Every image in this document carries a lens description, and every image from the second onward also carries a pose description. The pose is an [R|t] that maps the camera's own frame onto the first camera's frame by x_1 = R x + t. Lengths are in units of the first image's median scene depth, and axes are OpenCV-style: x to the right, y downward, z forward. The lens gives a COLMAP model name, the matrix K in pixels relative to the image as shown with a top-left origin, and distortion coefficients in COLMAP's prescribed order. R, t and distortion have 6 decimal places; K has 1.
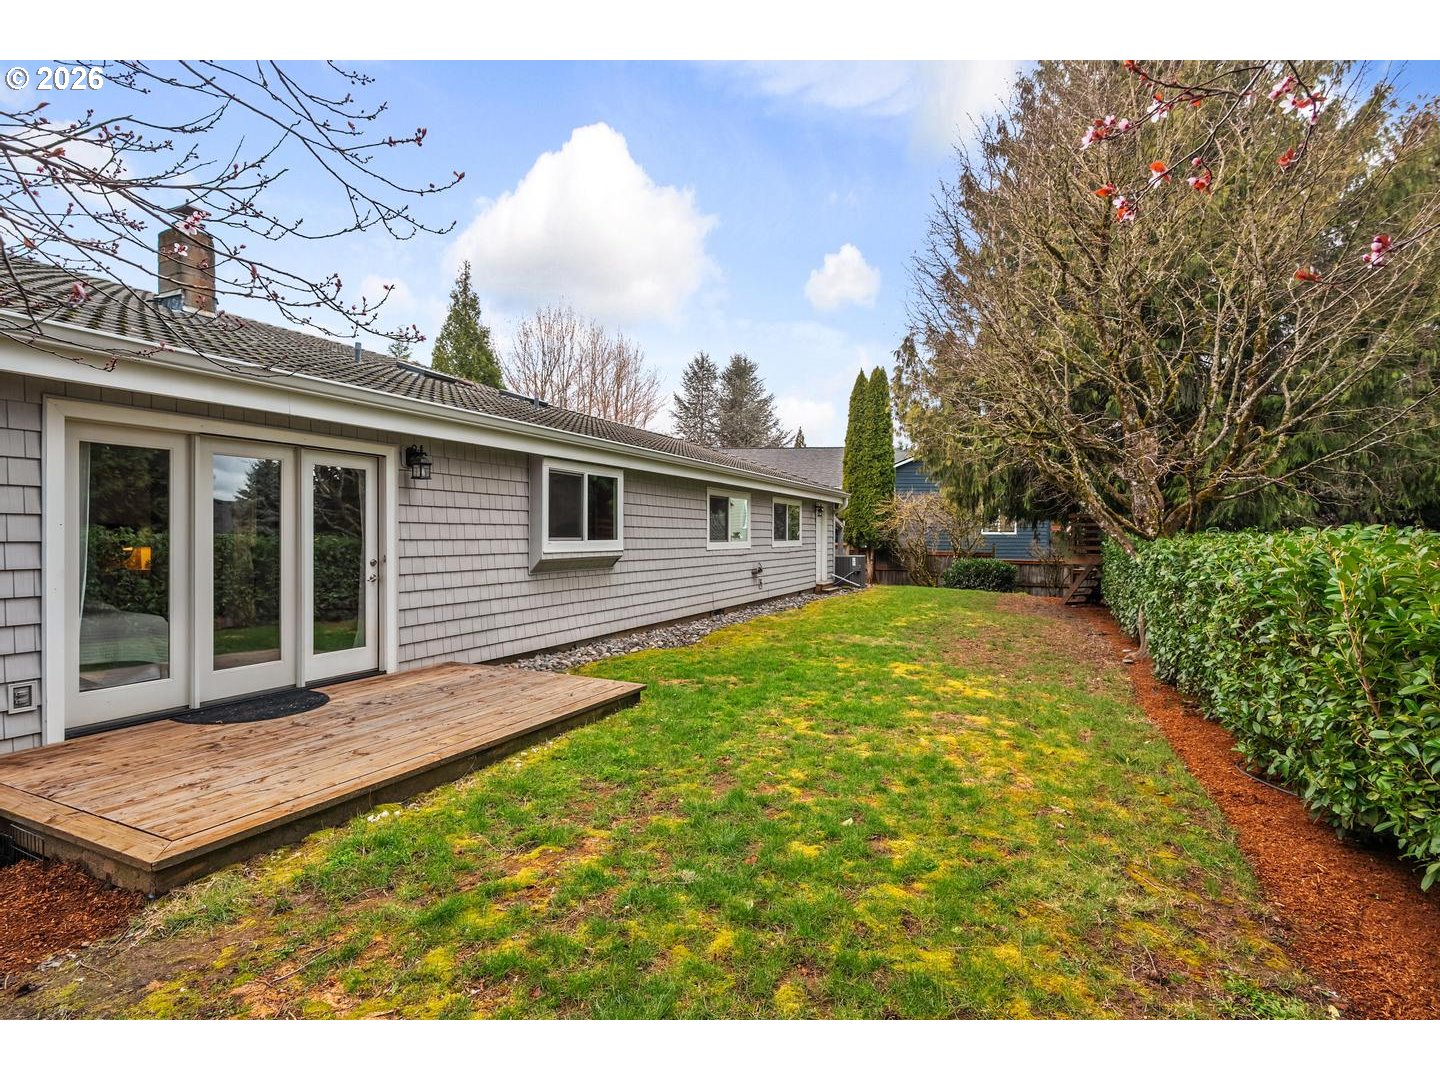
lens RADIAL K [[680.3, 0, 720.0], [0, 680.3, 540.0], [0, 0, 1]] dist [0.000962, 0.000168]
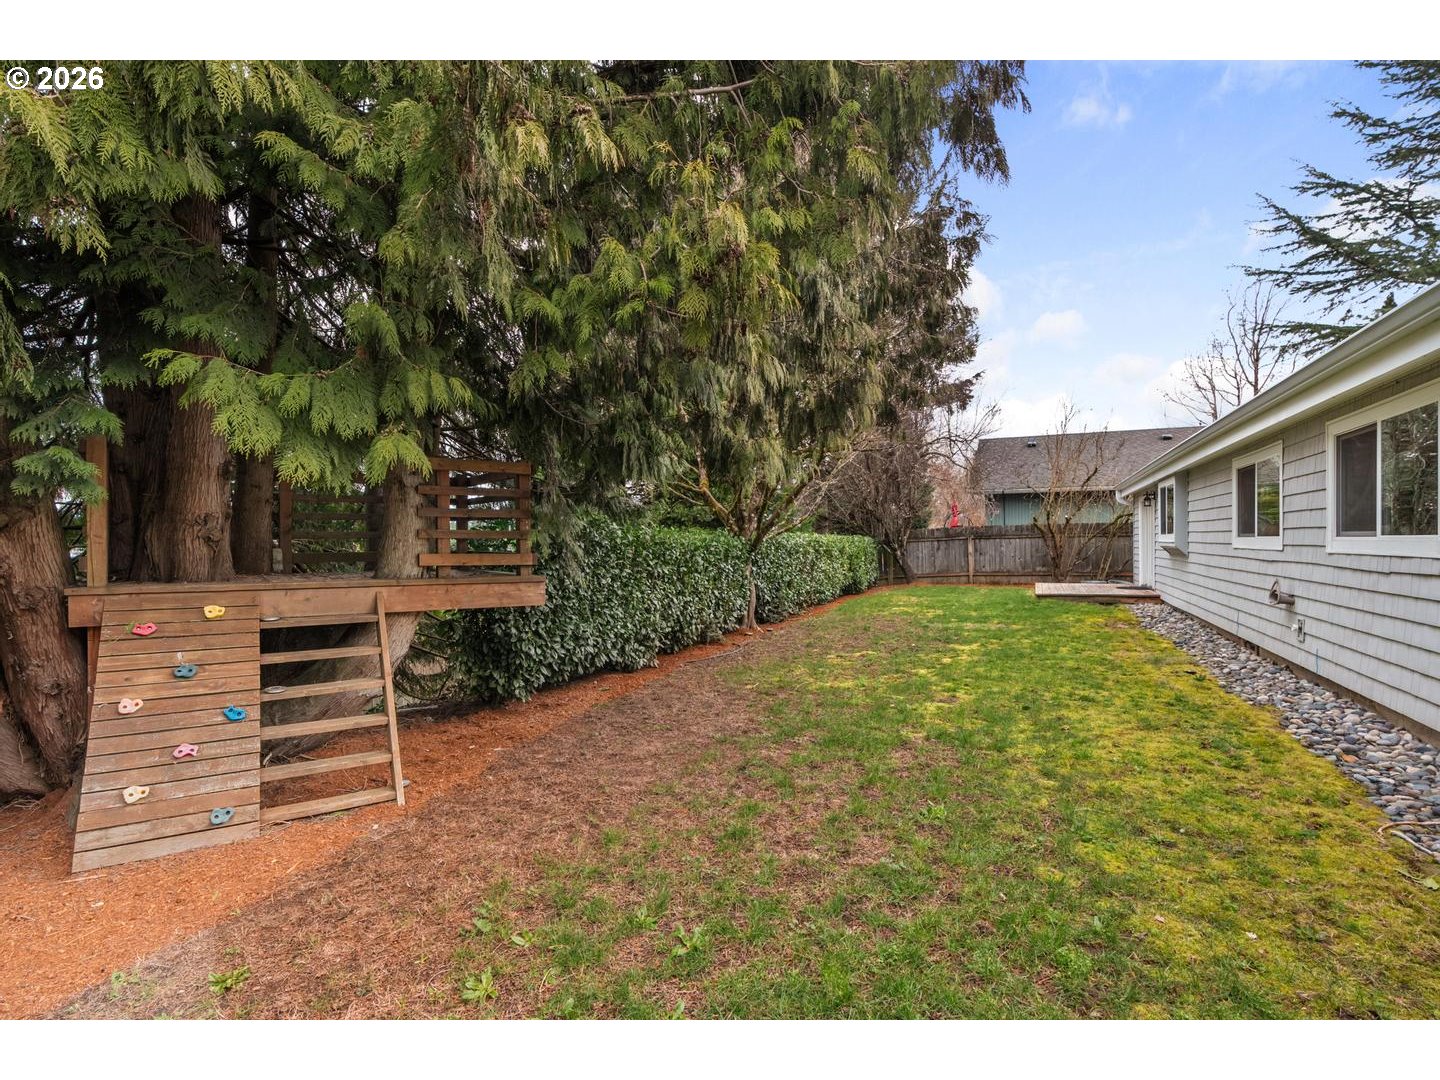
lens RADIAL K [[756.9, 0, 711.5], [0, 756.9, 545.2], [0, 0, 1]] dist [-0.002738, 0.000198]
pose [[-0.999988, -0.001623, 0.004644, 0.486065], [-0.001536, 0.999825, 0.018647, -0.002001], [-0.004673, 0.018639, -0.999815, 1.706069]]
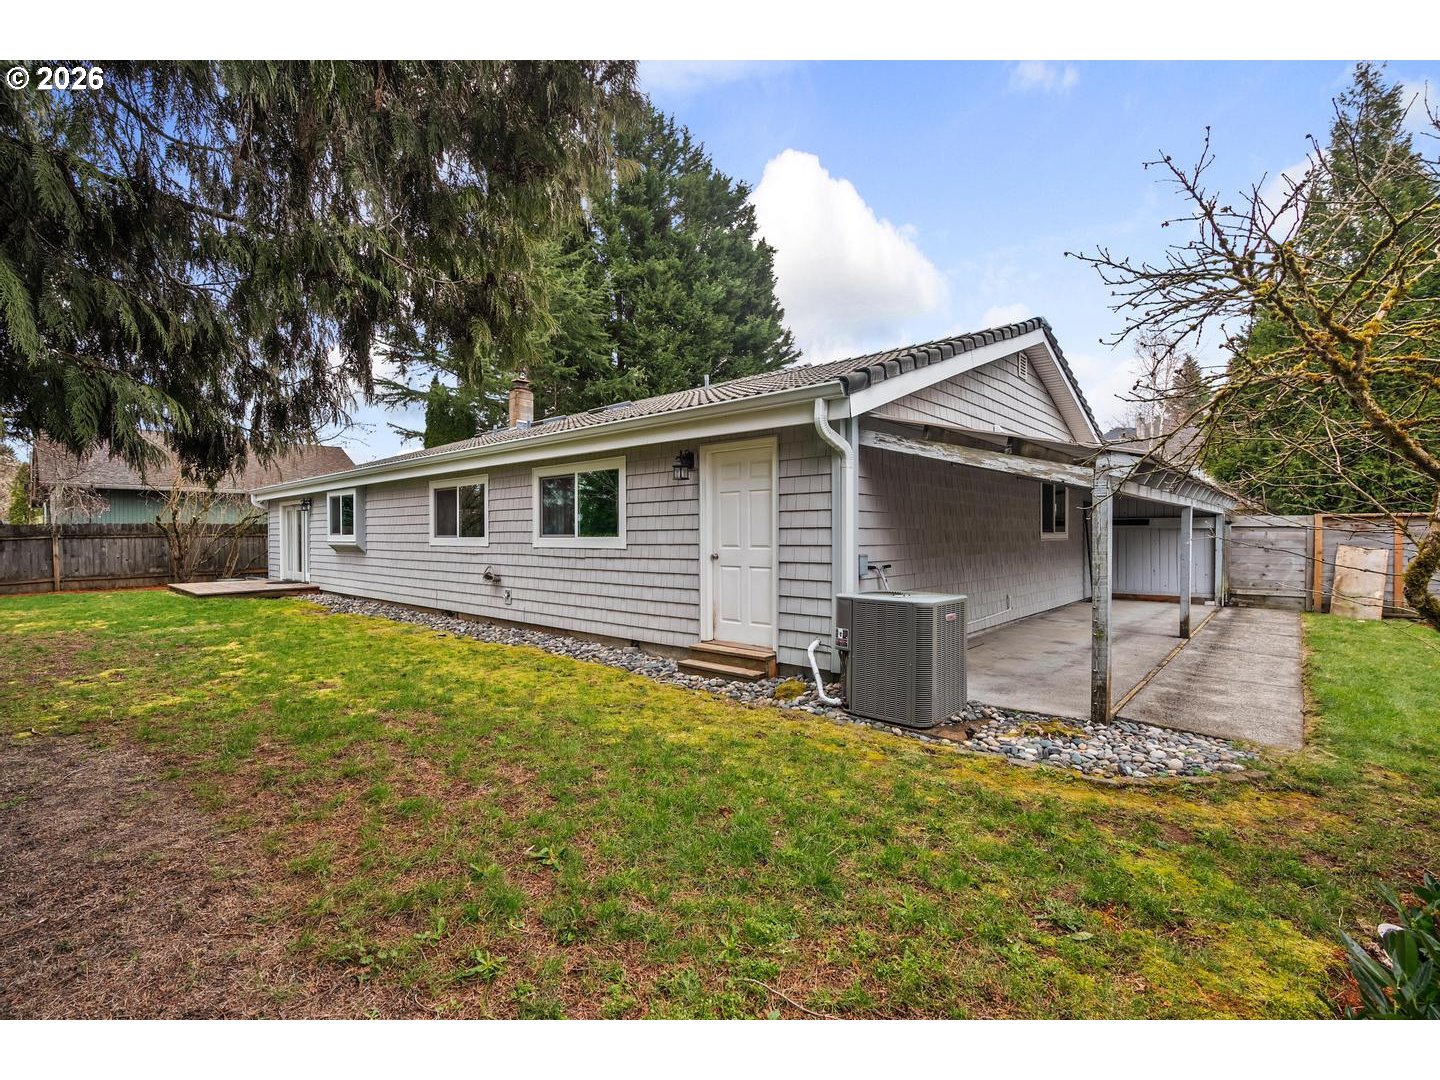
lens RADIAL K [[680.3, 0, 720.0], [0, 680.3, 540.0], [0, 0, 1]] dist [0.000962, 0.000168]
pose [[-0.285725, -0.003387, -0.958306, 0.769123], [-0.012163, 0.999926, 0.000092, 0.001585], [0.958234, 0.011682, -0.285745, 1.597925]]
